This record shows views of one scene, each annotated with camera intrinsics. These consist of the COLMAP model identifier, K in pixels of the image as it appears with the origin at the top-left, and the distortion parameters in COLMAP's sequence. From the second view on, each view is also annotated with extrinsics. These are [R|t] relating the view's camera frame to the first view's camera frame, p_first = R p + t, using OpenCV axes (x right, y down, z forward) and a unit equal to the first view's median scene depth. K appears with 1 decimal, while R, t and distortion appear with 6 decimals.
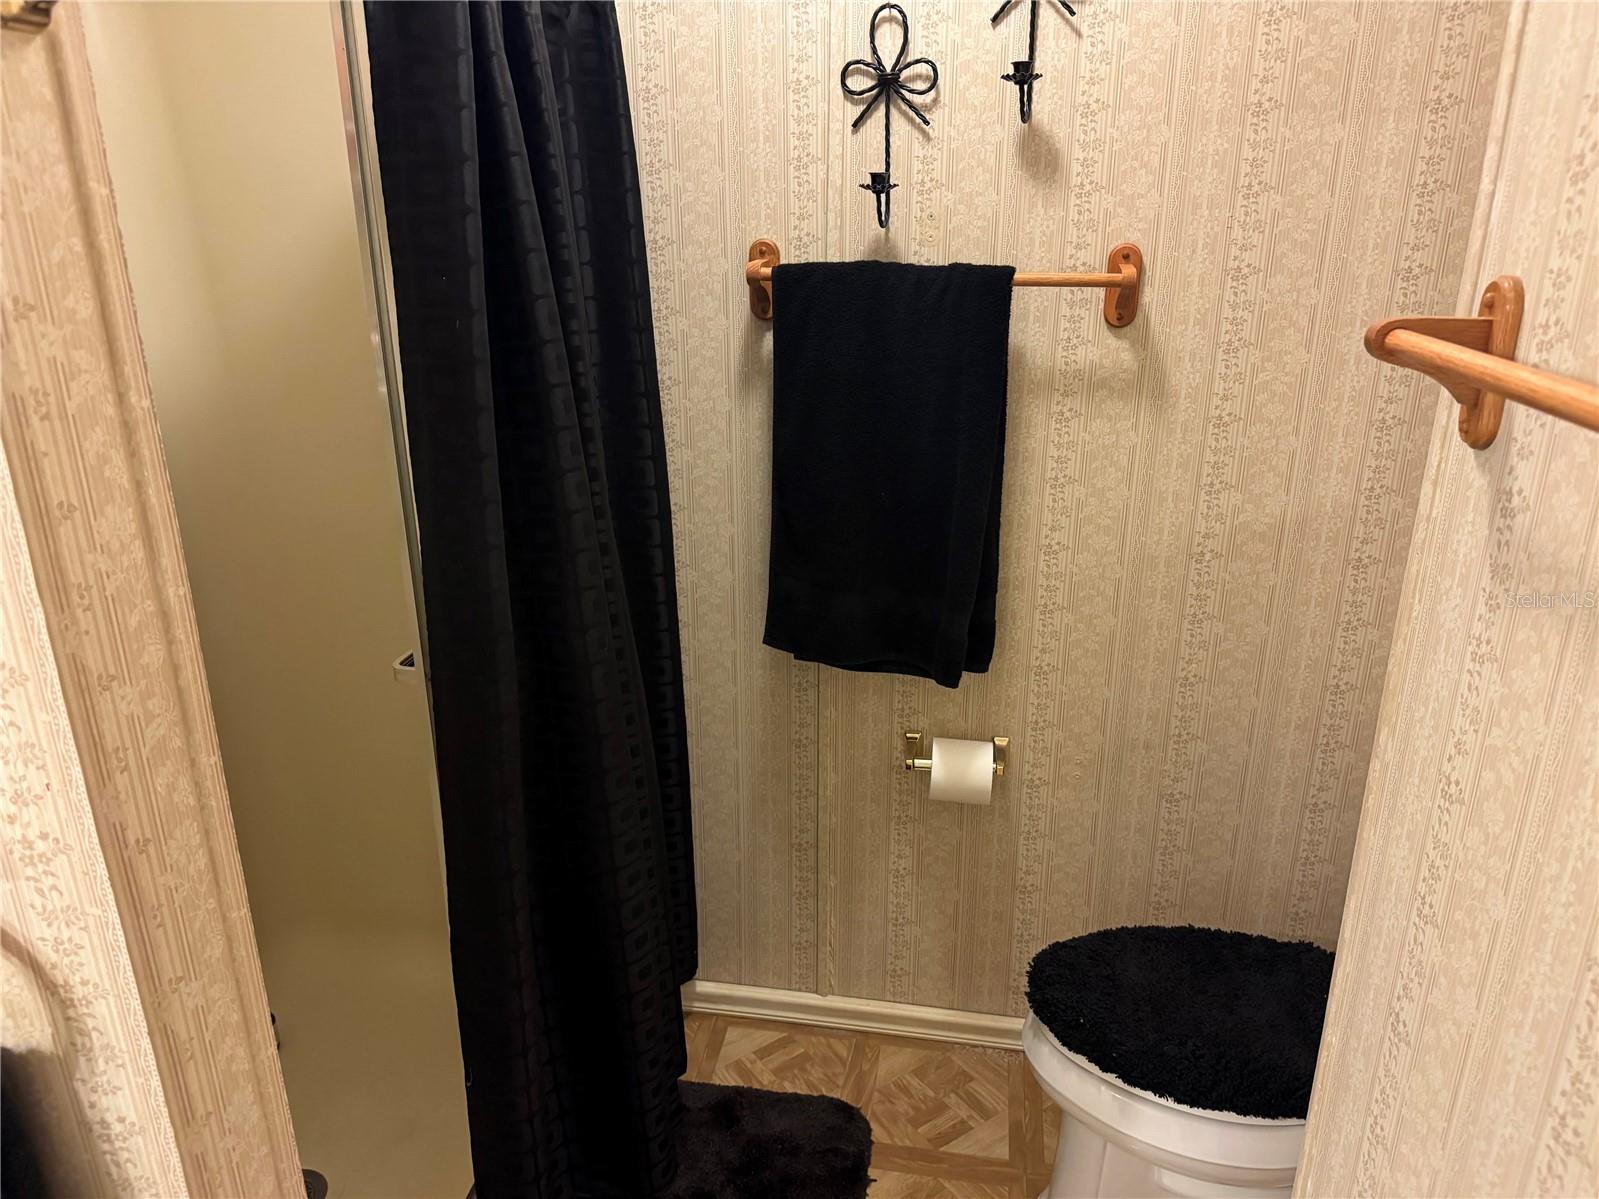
lens RADIAL K [[1127.5, 0, 791.2], [0, 1127.5, 607.6], [0, 0, 1]] dist [0.112755, -0.144911]
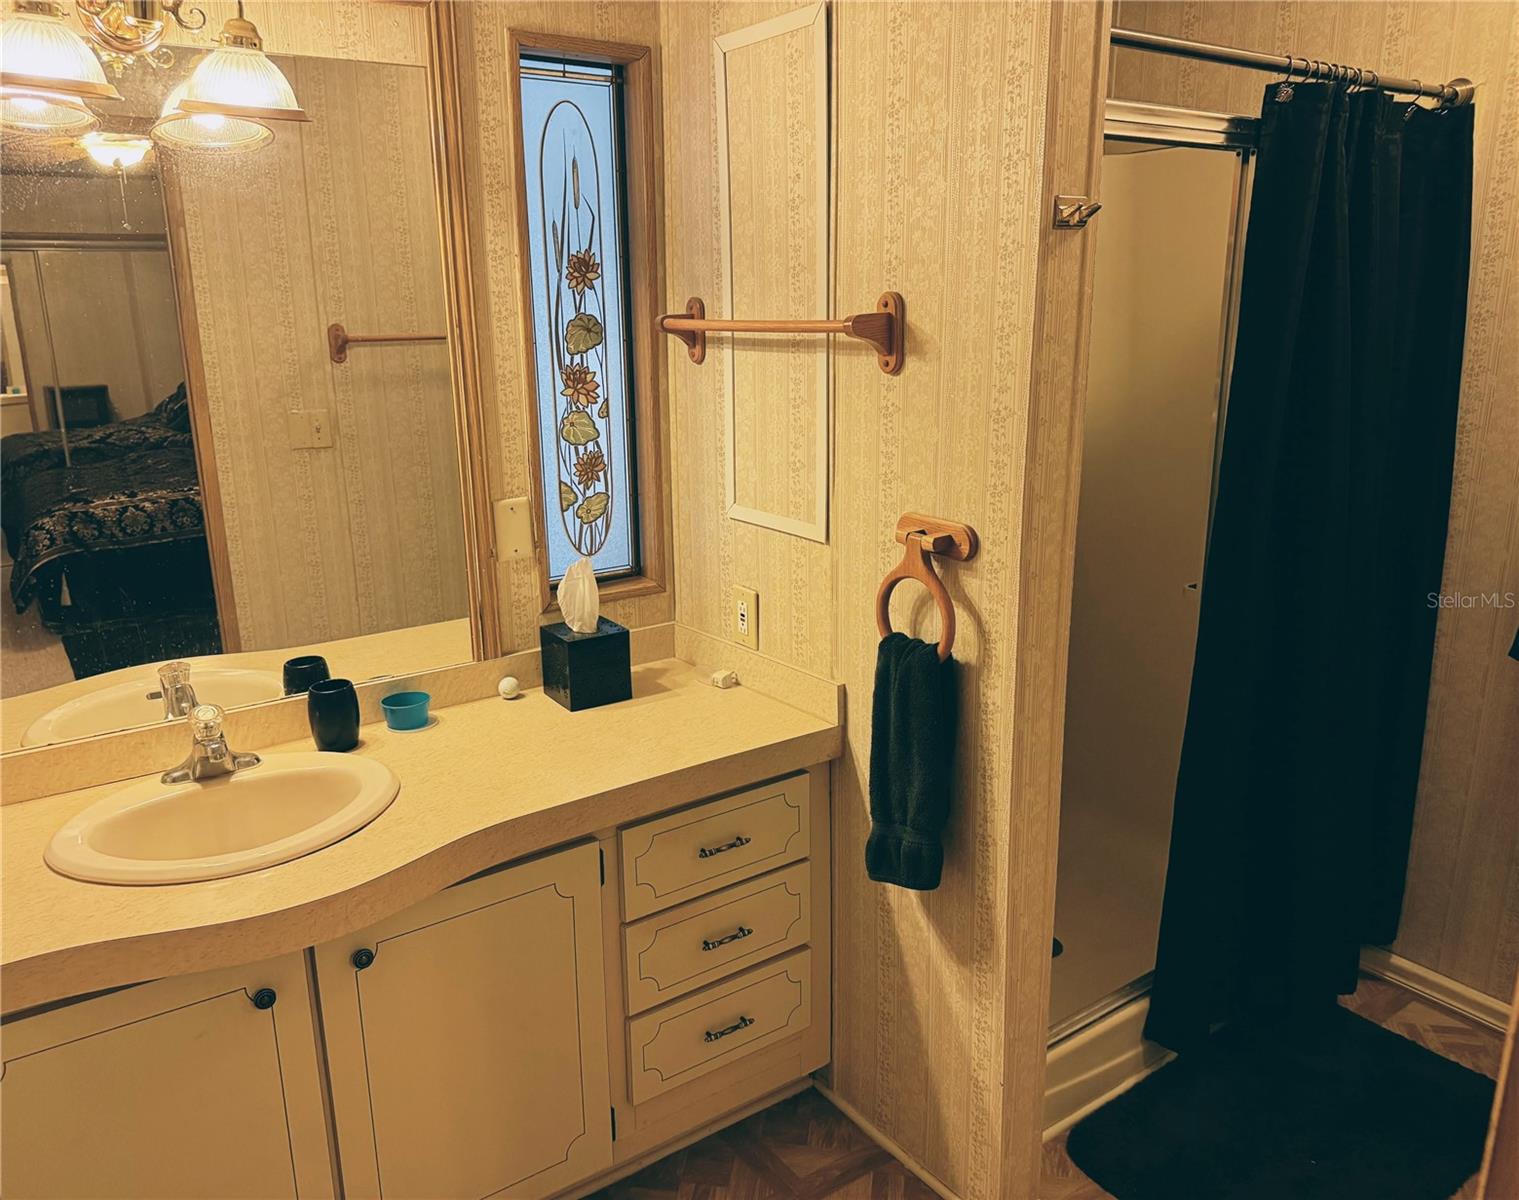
lens RADIAL K [[1135.1, 0, 727.0], [0, 1135.1, 596.4], [0, 0, 1]] dist [0.028617, -0.005289]
pose [[0.692590, 0.184843, -0.697247, 0.564684], [-0.234744, 0.971750, 0.024439, 0.325561], [0.682067, 0.146748, 0.716415, -0.973416]]
